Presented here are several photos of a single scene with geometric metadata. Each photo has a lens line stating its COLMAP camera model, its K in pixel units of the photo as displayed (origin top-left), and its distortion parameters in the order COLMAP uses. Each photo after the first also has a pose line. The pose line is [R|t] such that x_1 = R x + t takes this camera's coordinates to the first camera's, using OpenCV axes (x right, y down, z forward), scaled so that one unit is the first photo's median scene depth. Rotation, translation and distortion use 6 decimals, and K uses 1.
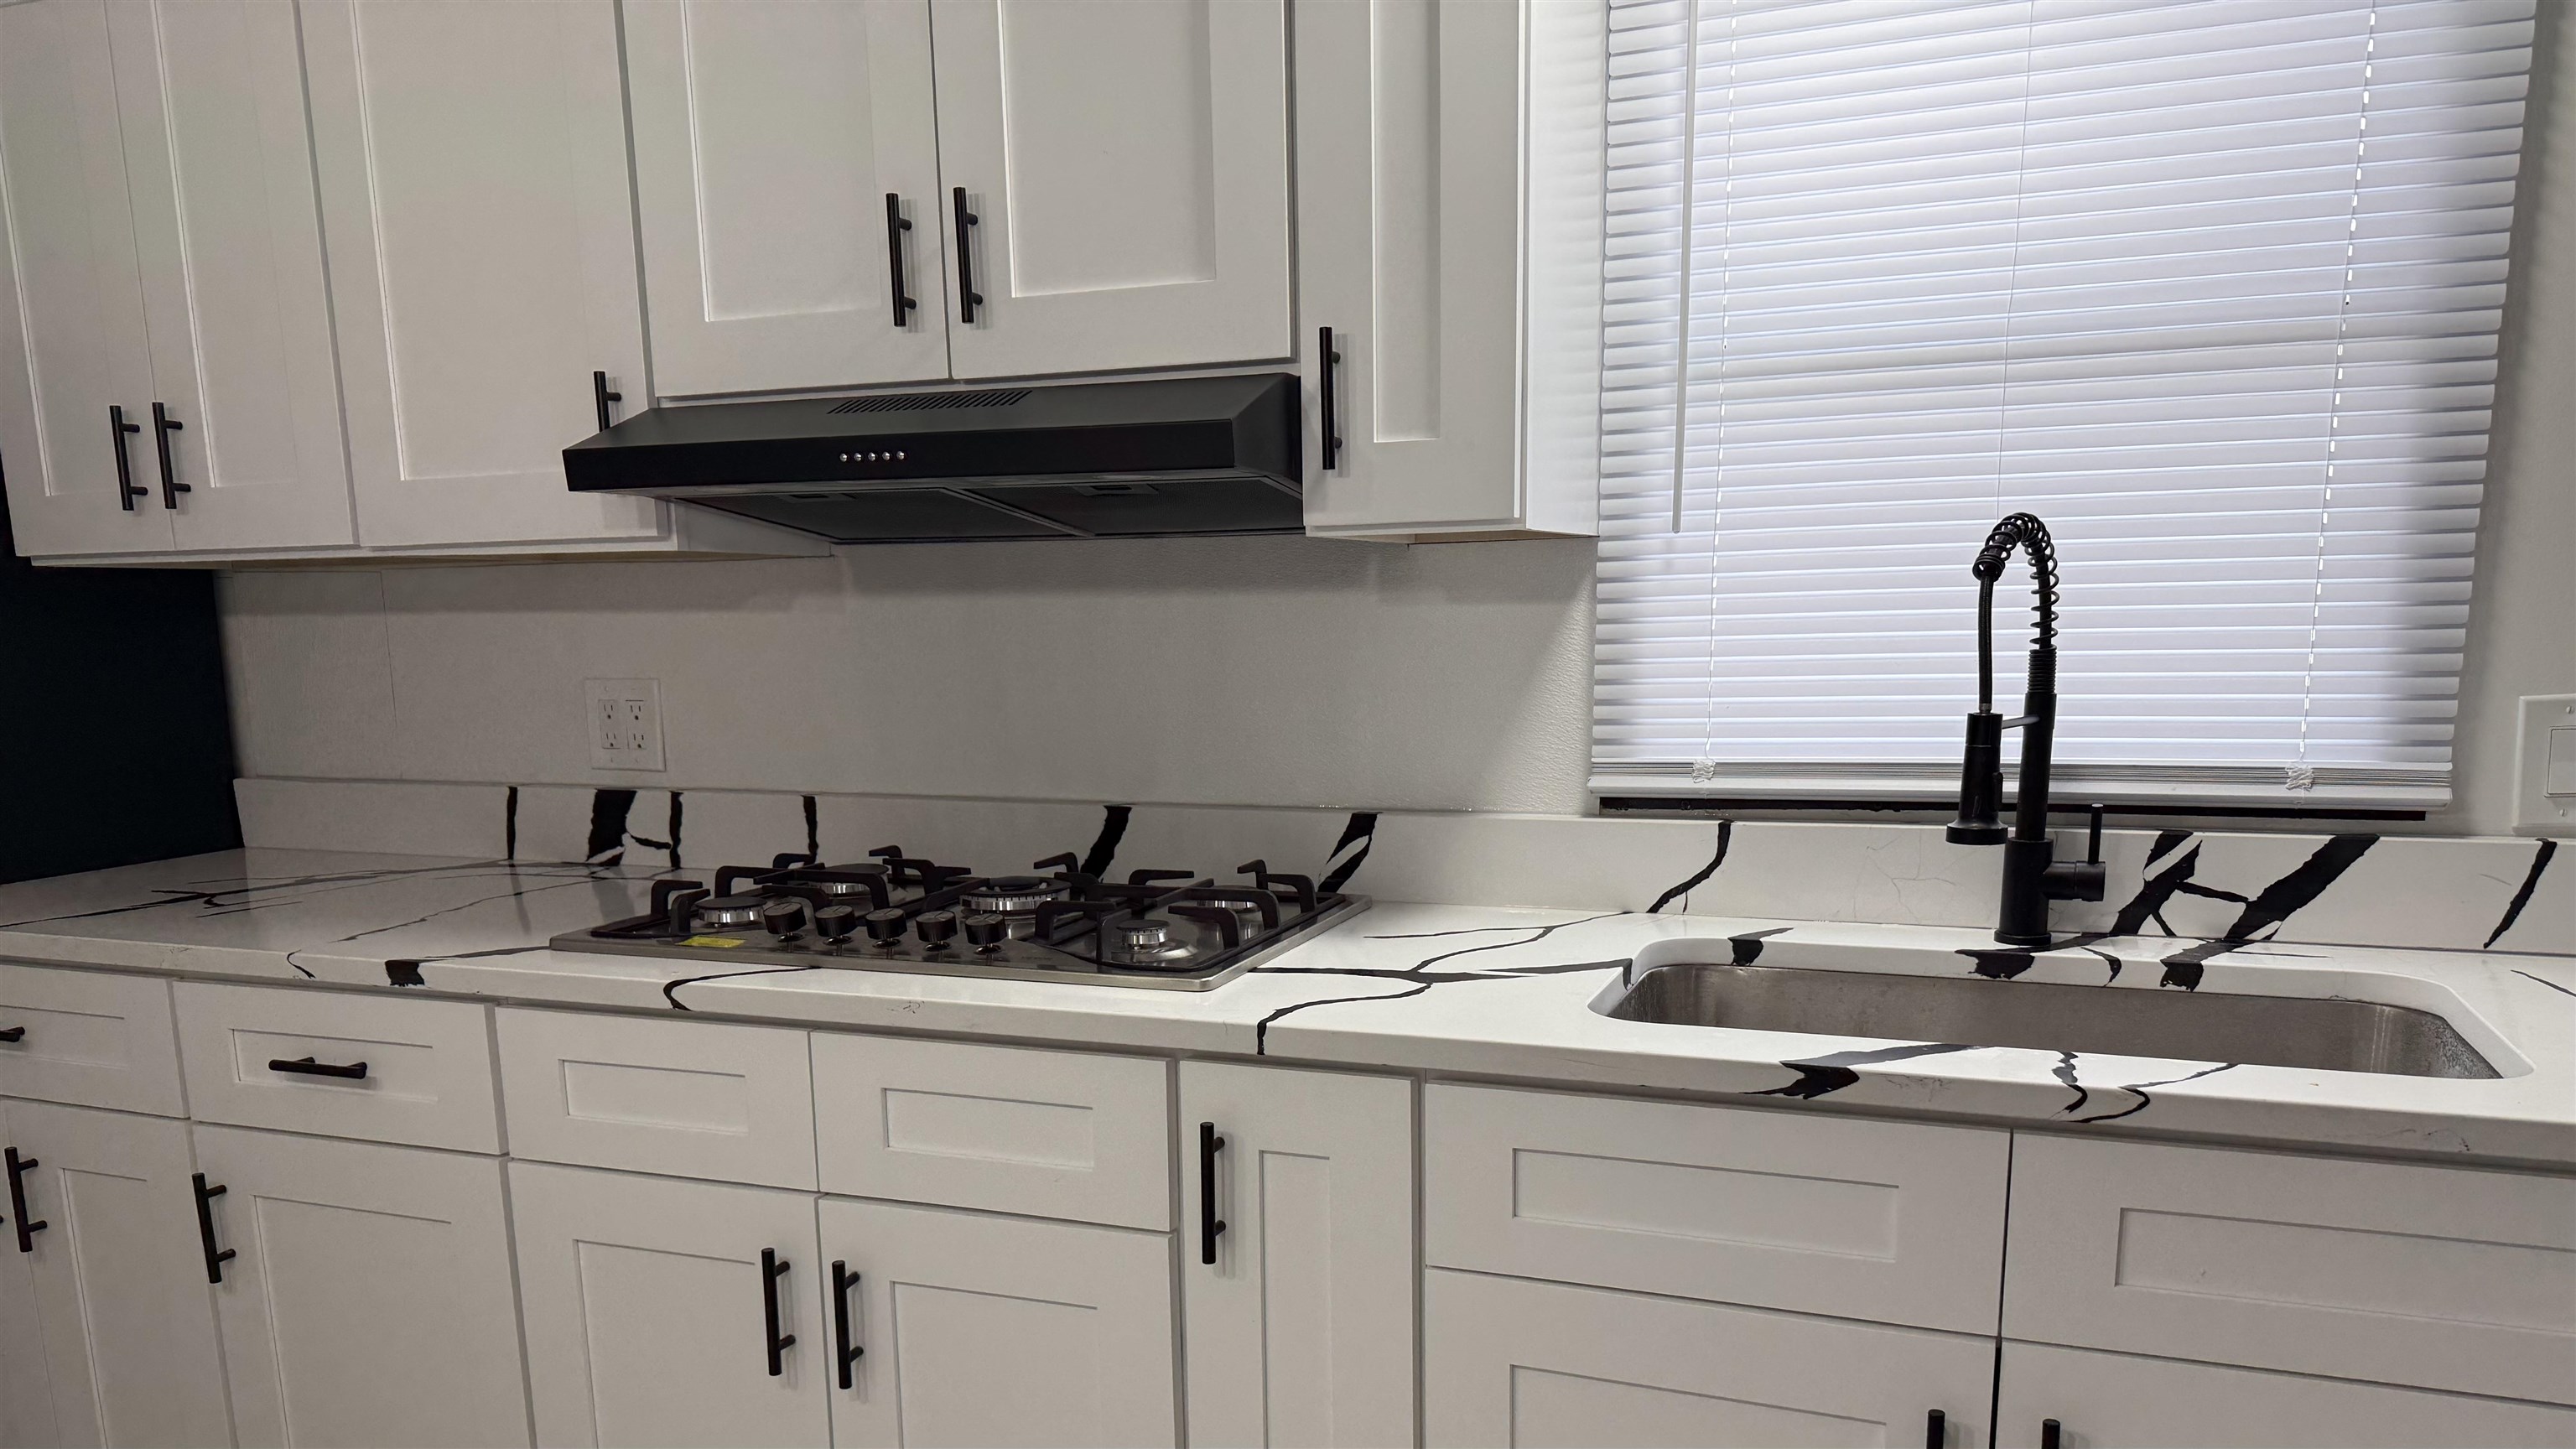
lens RADIAL K [[1823.3, 0, 1321.0], [0, 1823.3, 931.9], [0, 0, 1]] dist [0.096415, -0.118520]
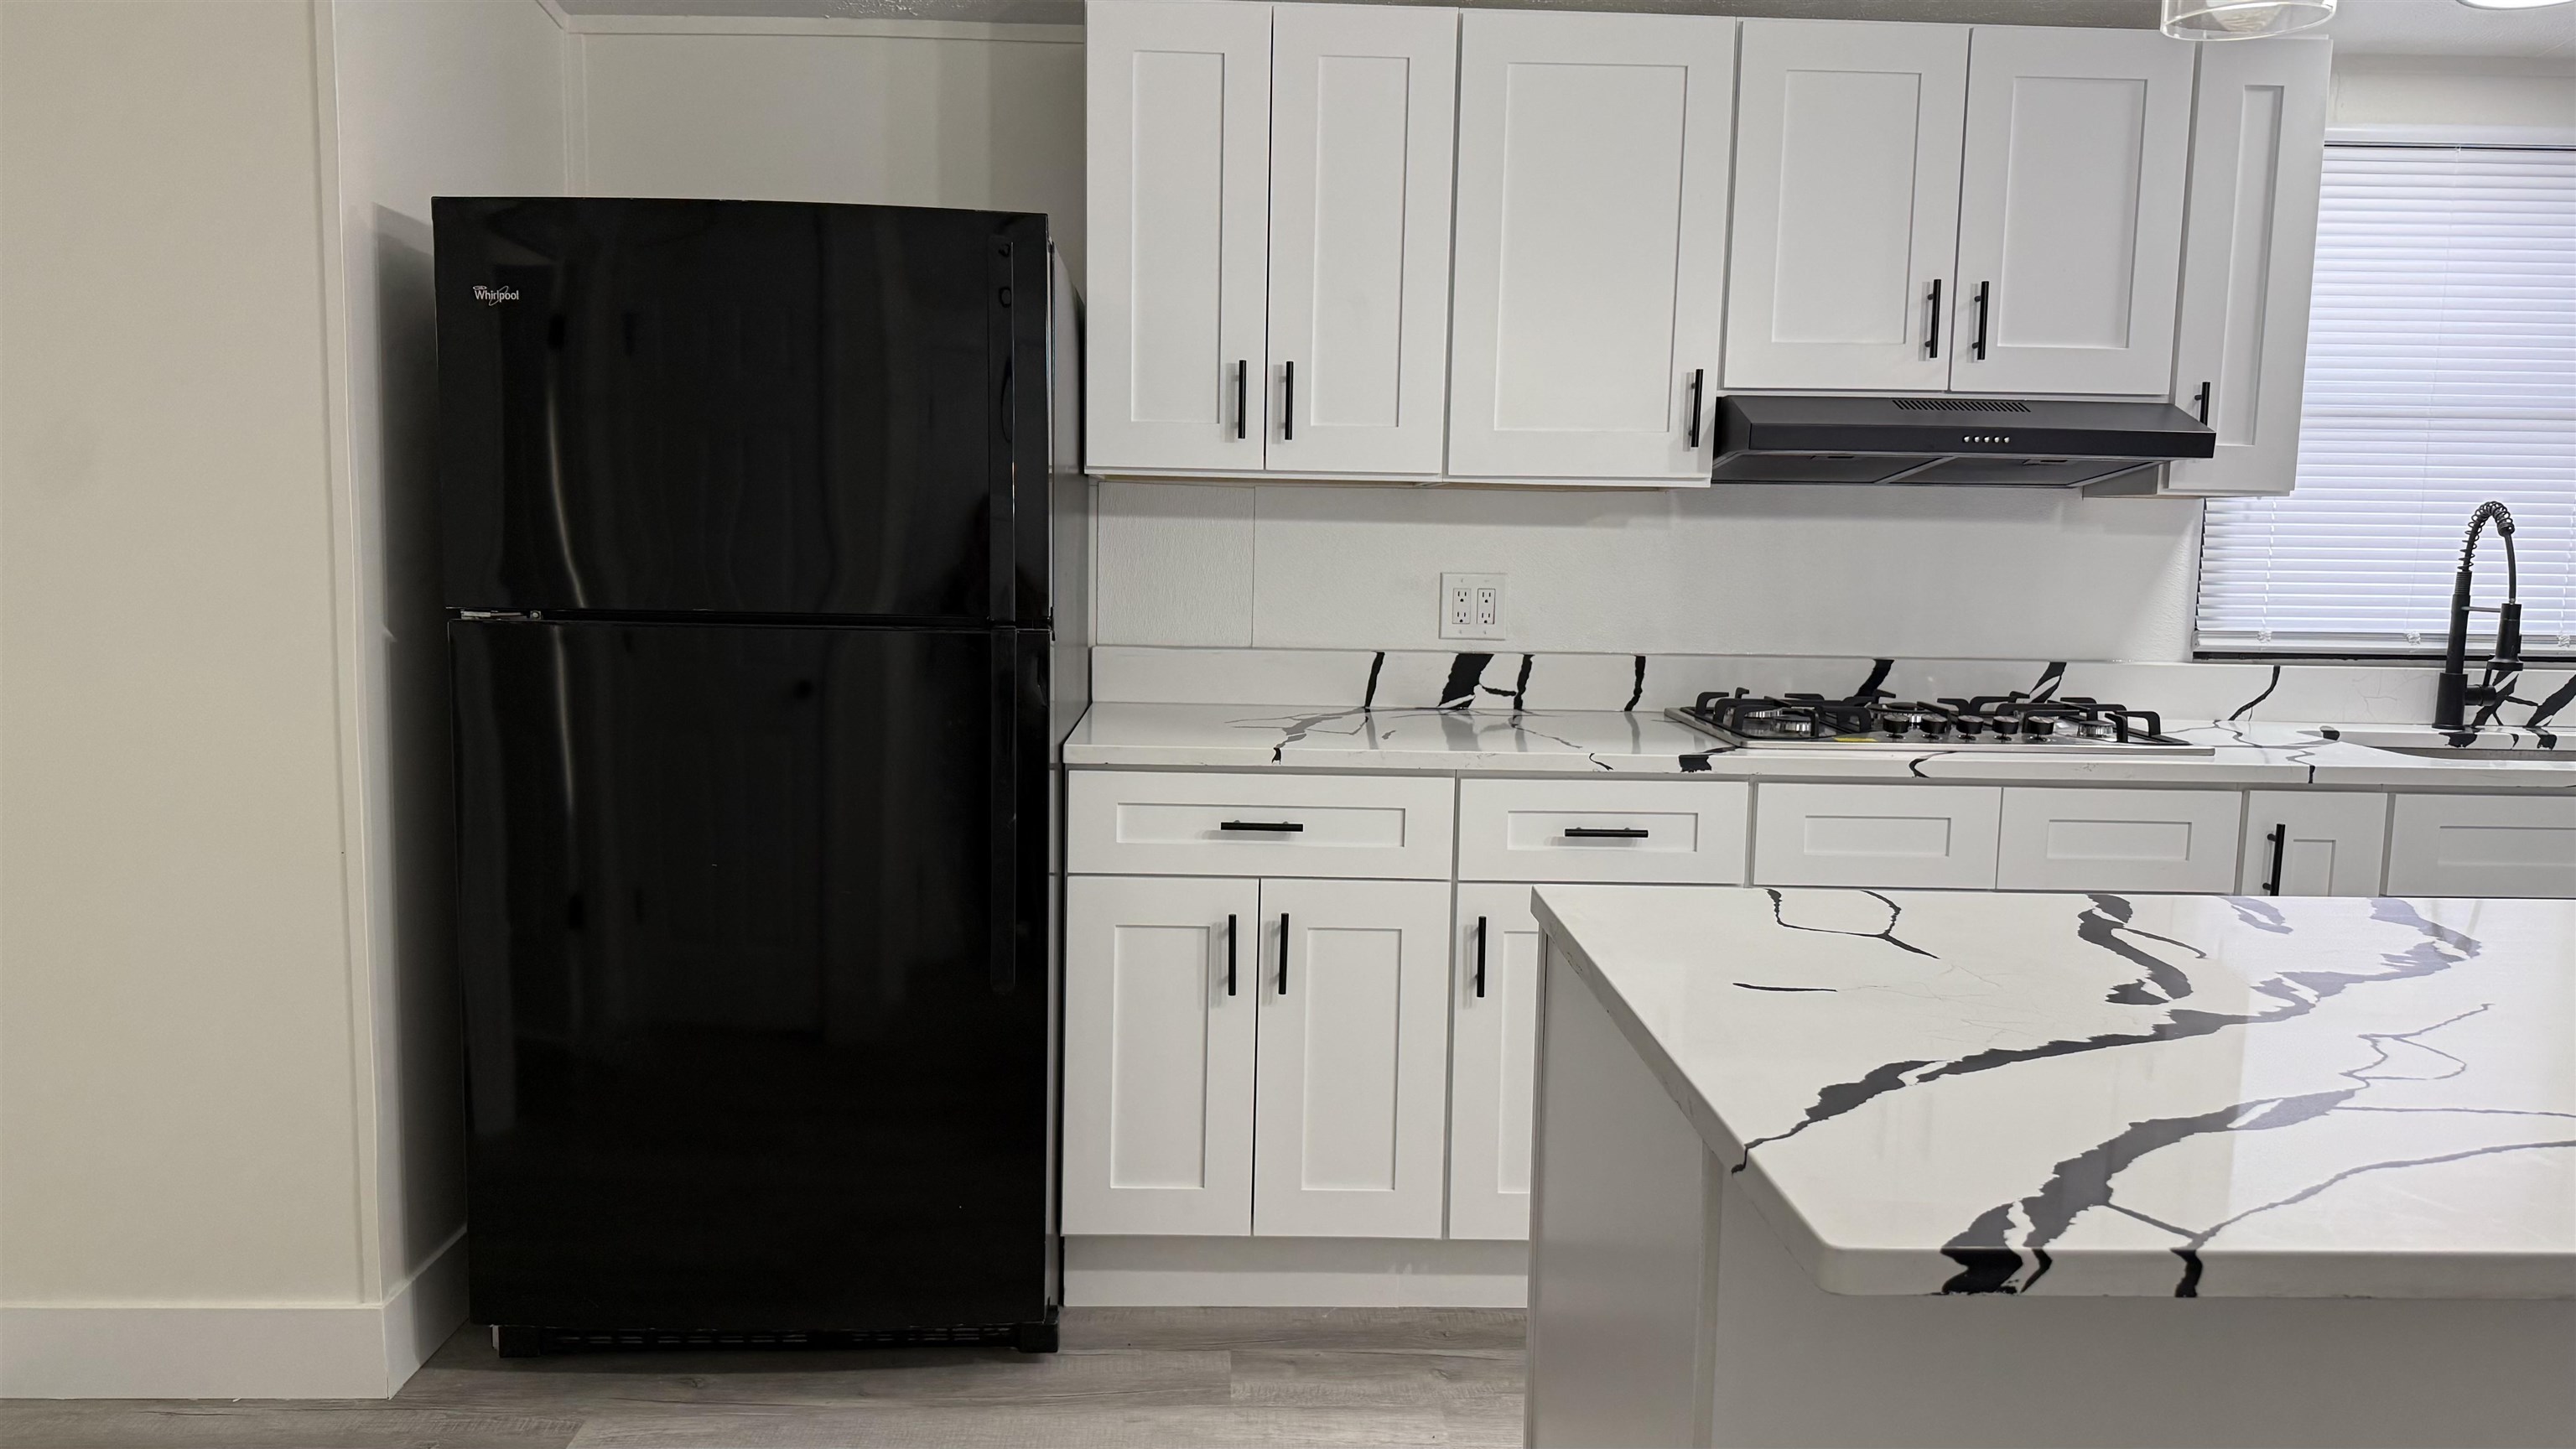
lens RADIAL K [[1823.3, 0, 1277.8], [0, 1823.3, 736.5], [0, 0, 1]] dist [0.096415, -0.118520]
pose [[0.918326, -0.013083, 0.395609, -1.382041], [0.035693, 0.998119, -0.049847, 0.061707], [-0.394212, 0.059896, 0.917065, -0.233503]]
